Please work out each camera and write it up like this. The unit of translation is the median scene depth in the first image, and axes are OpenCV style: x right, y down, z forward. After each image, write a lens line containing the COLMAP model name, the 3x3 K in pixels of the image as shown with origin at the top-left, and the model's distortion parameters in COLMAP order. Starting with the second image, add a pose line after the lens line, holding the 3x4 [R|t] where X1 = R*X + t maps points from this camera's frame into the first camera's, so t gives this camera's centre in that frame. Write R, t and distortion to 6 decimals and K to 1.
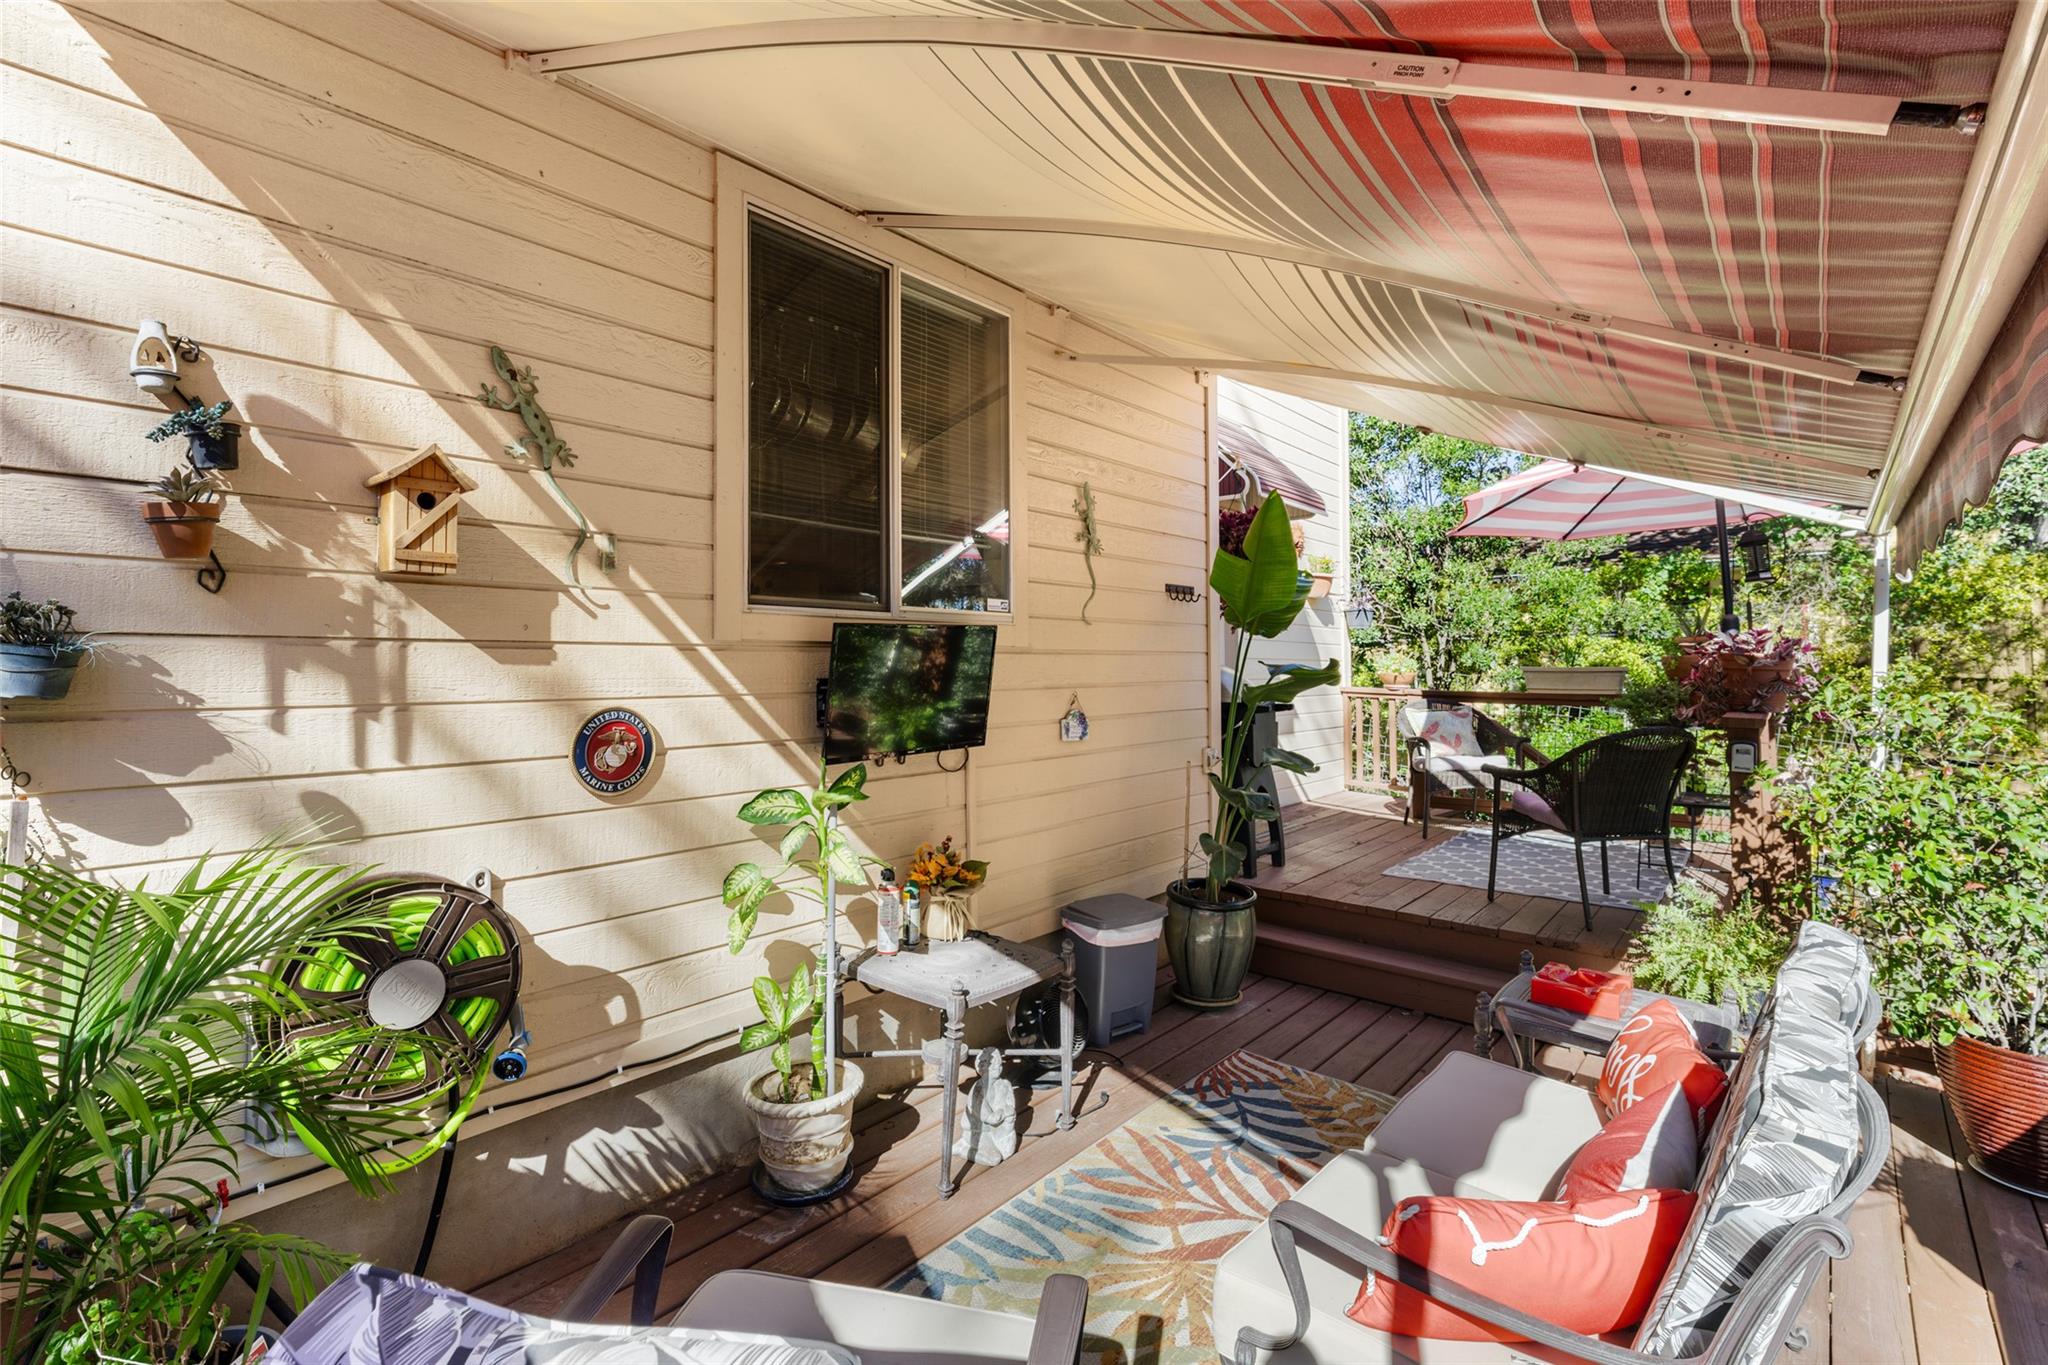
lens RADIAL K [[942.9, 0, 1028.1], [0, 942.9, 671.4], [0, 0, 1]] dist [-0.004520, -0.000467]
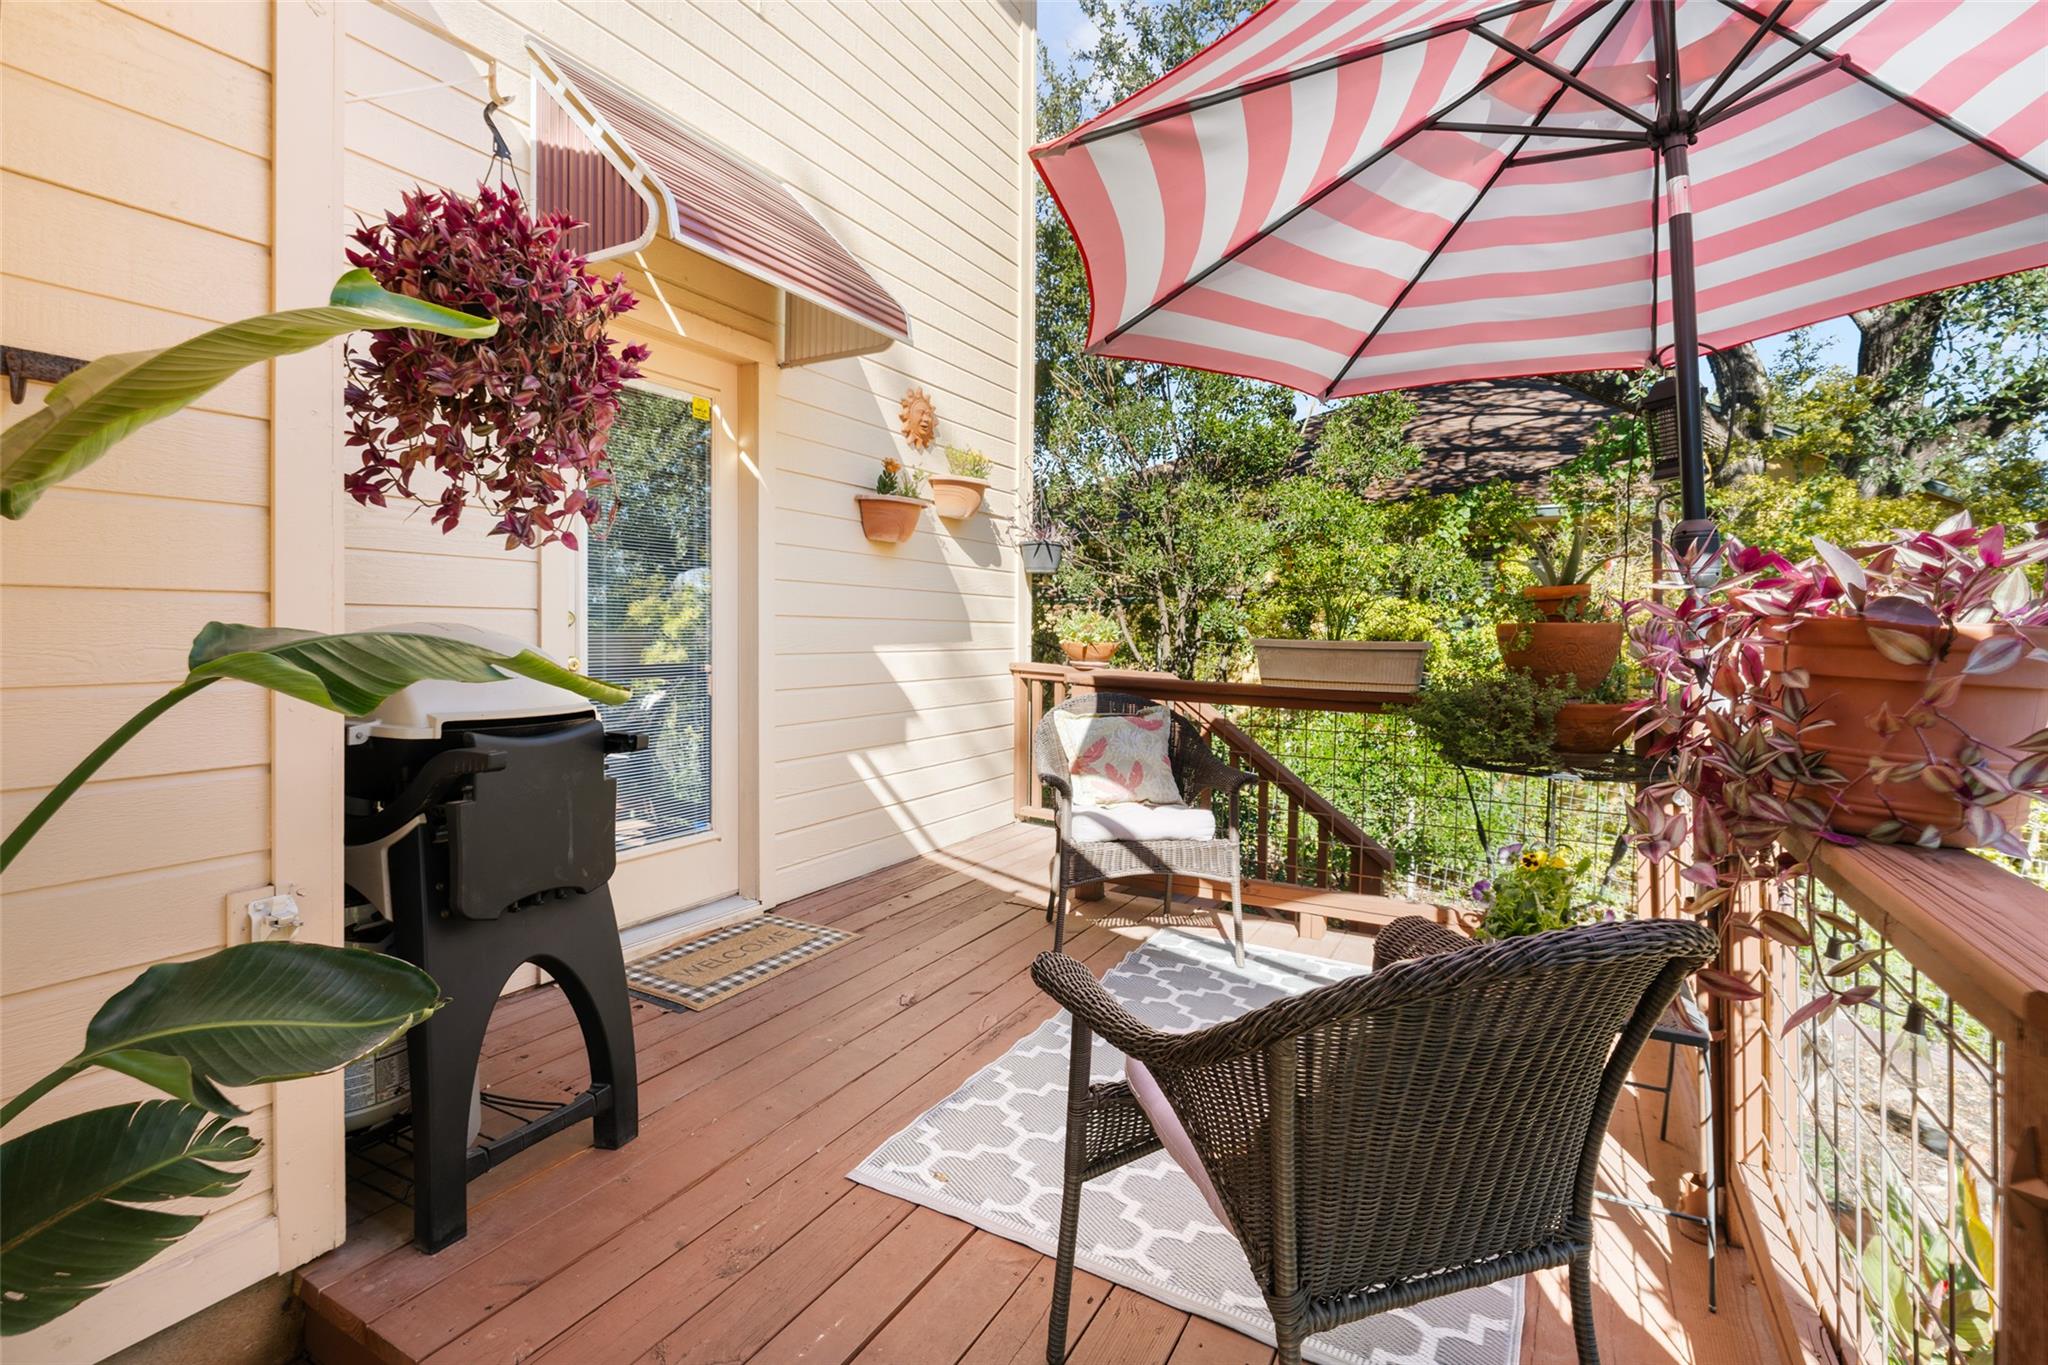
lens RADIAL K [[942.9, 0, 1019.7], [0, 942.9, 687.0], [0, 0, 1]] dist [-0.004520, -0.000467]
pose [[0.983885, 0.002321, 0.178786, 0.201255], [-0.013167, 0.998141, 0.059503, -0.005255], [-0.178315, -0.060899, 0.982087, 0.331720]]
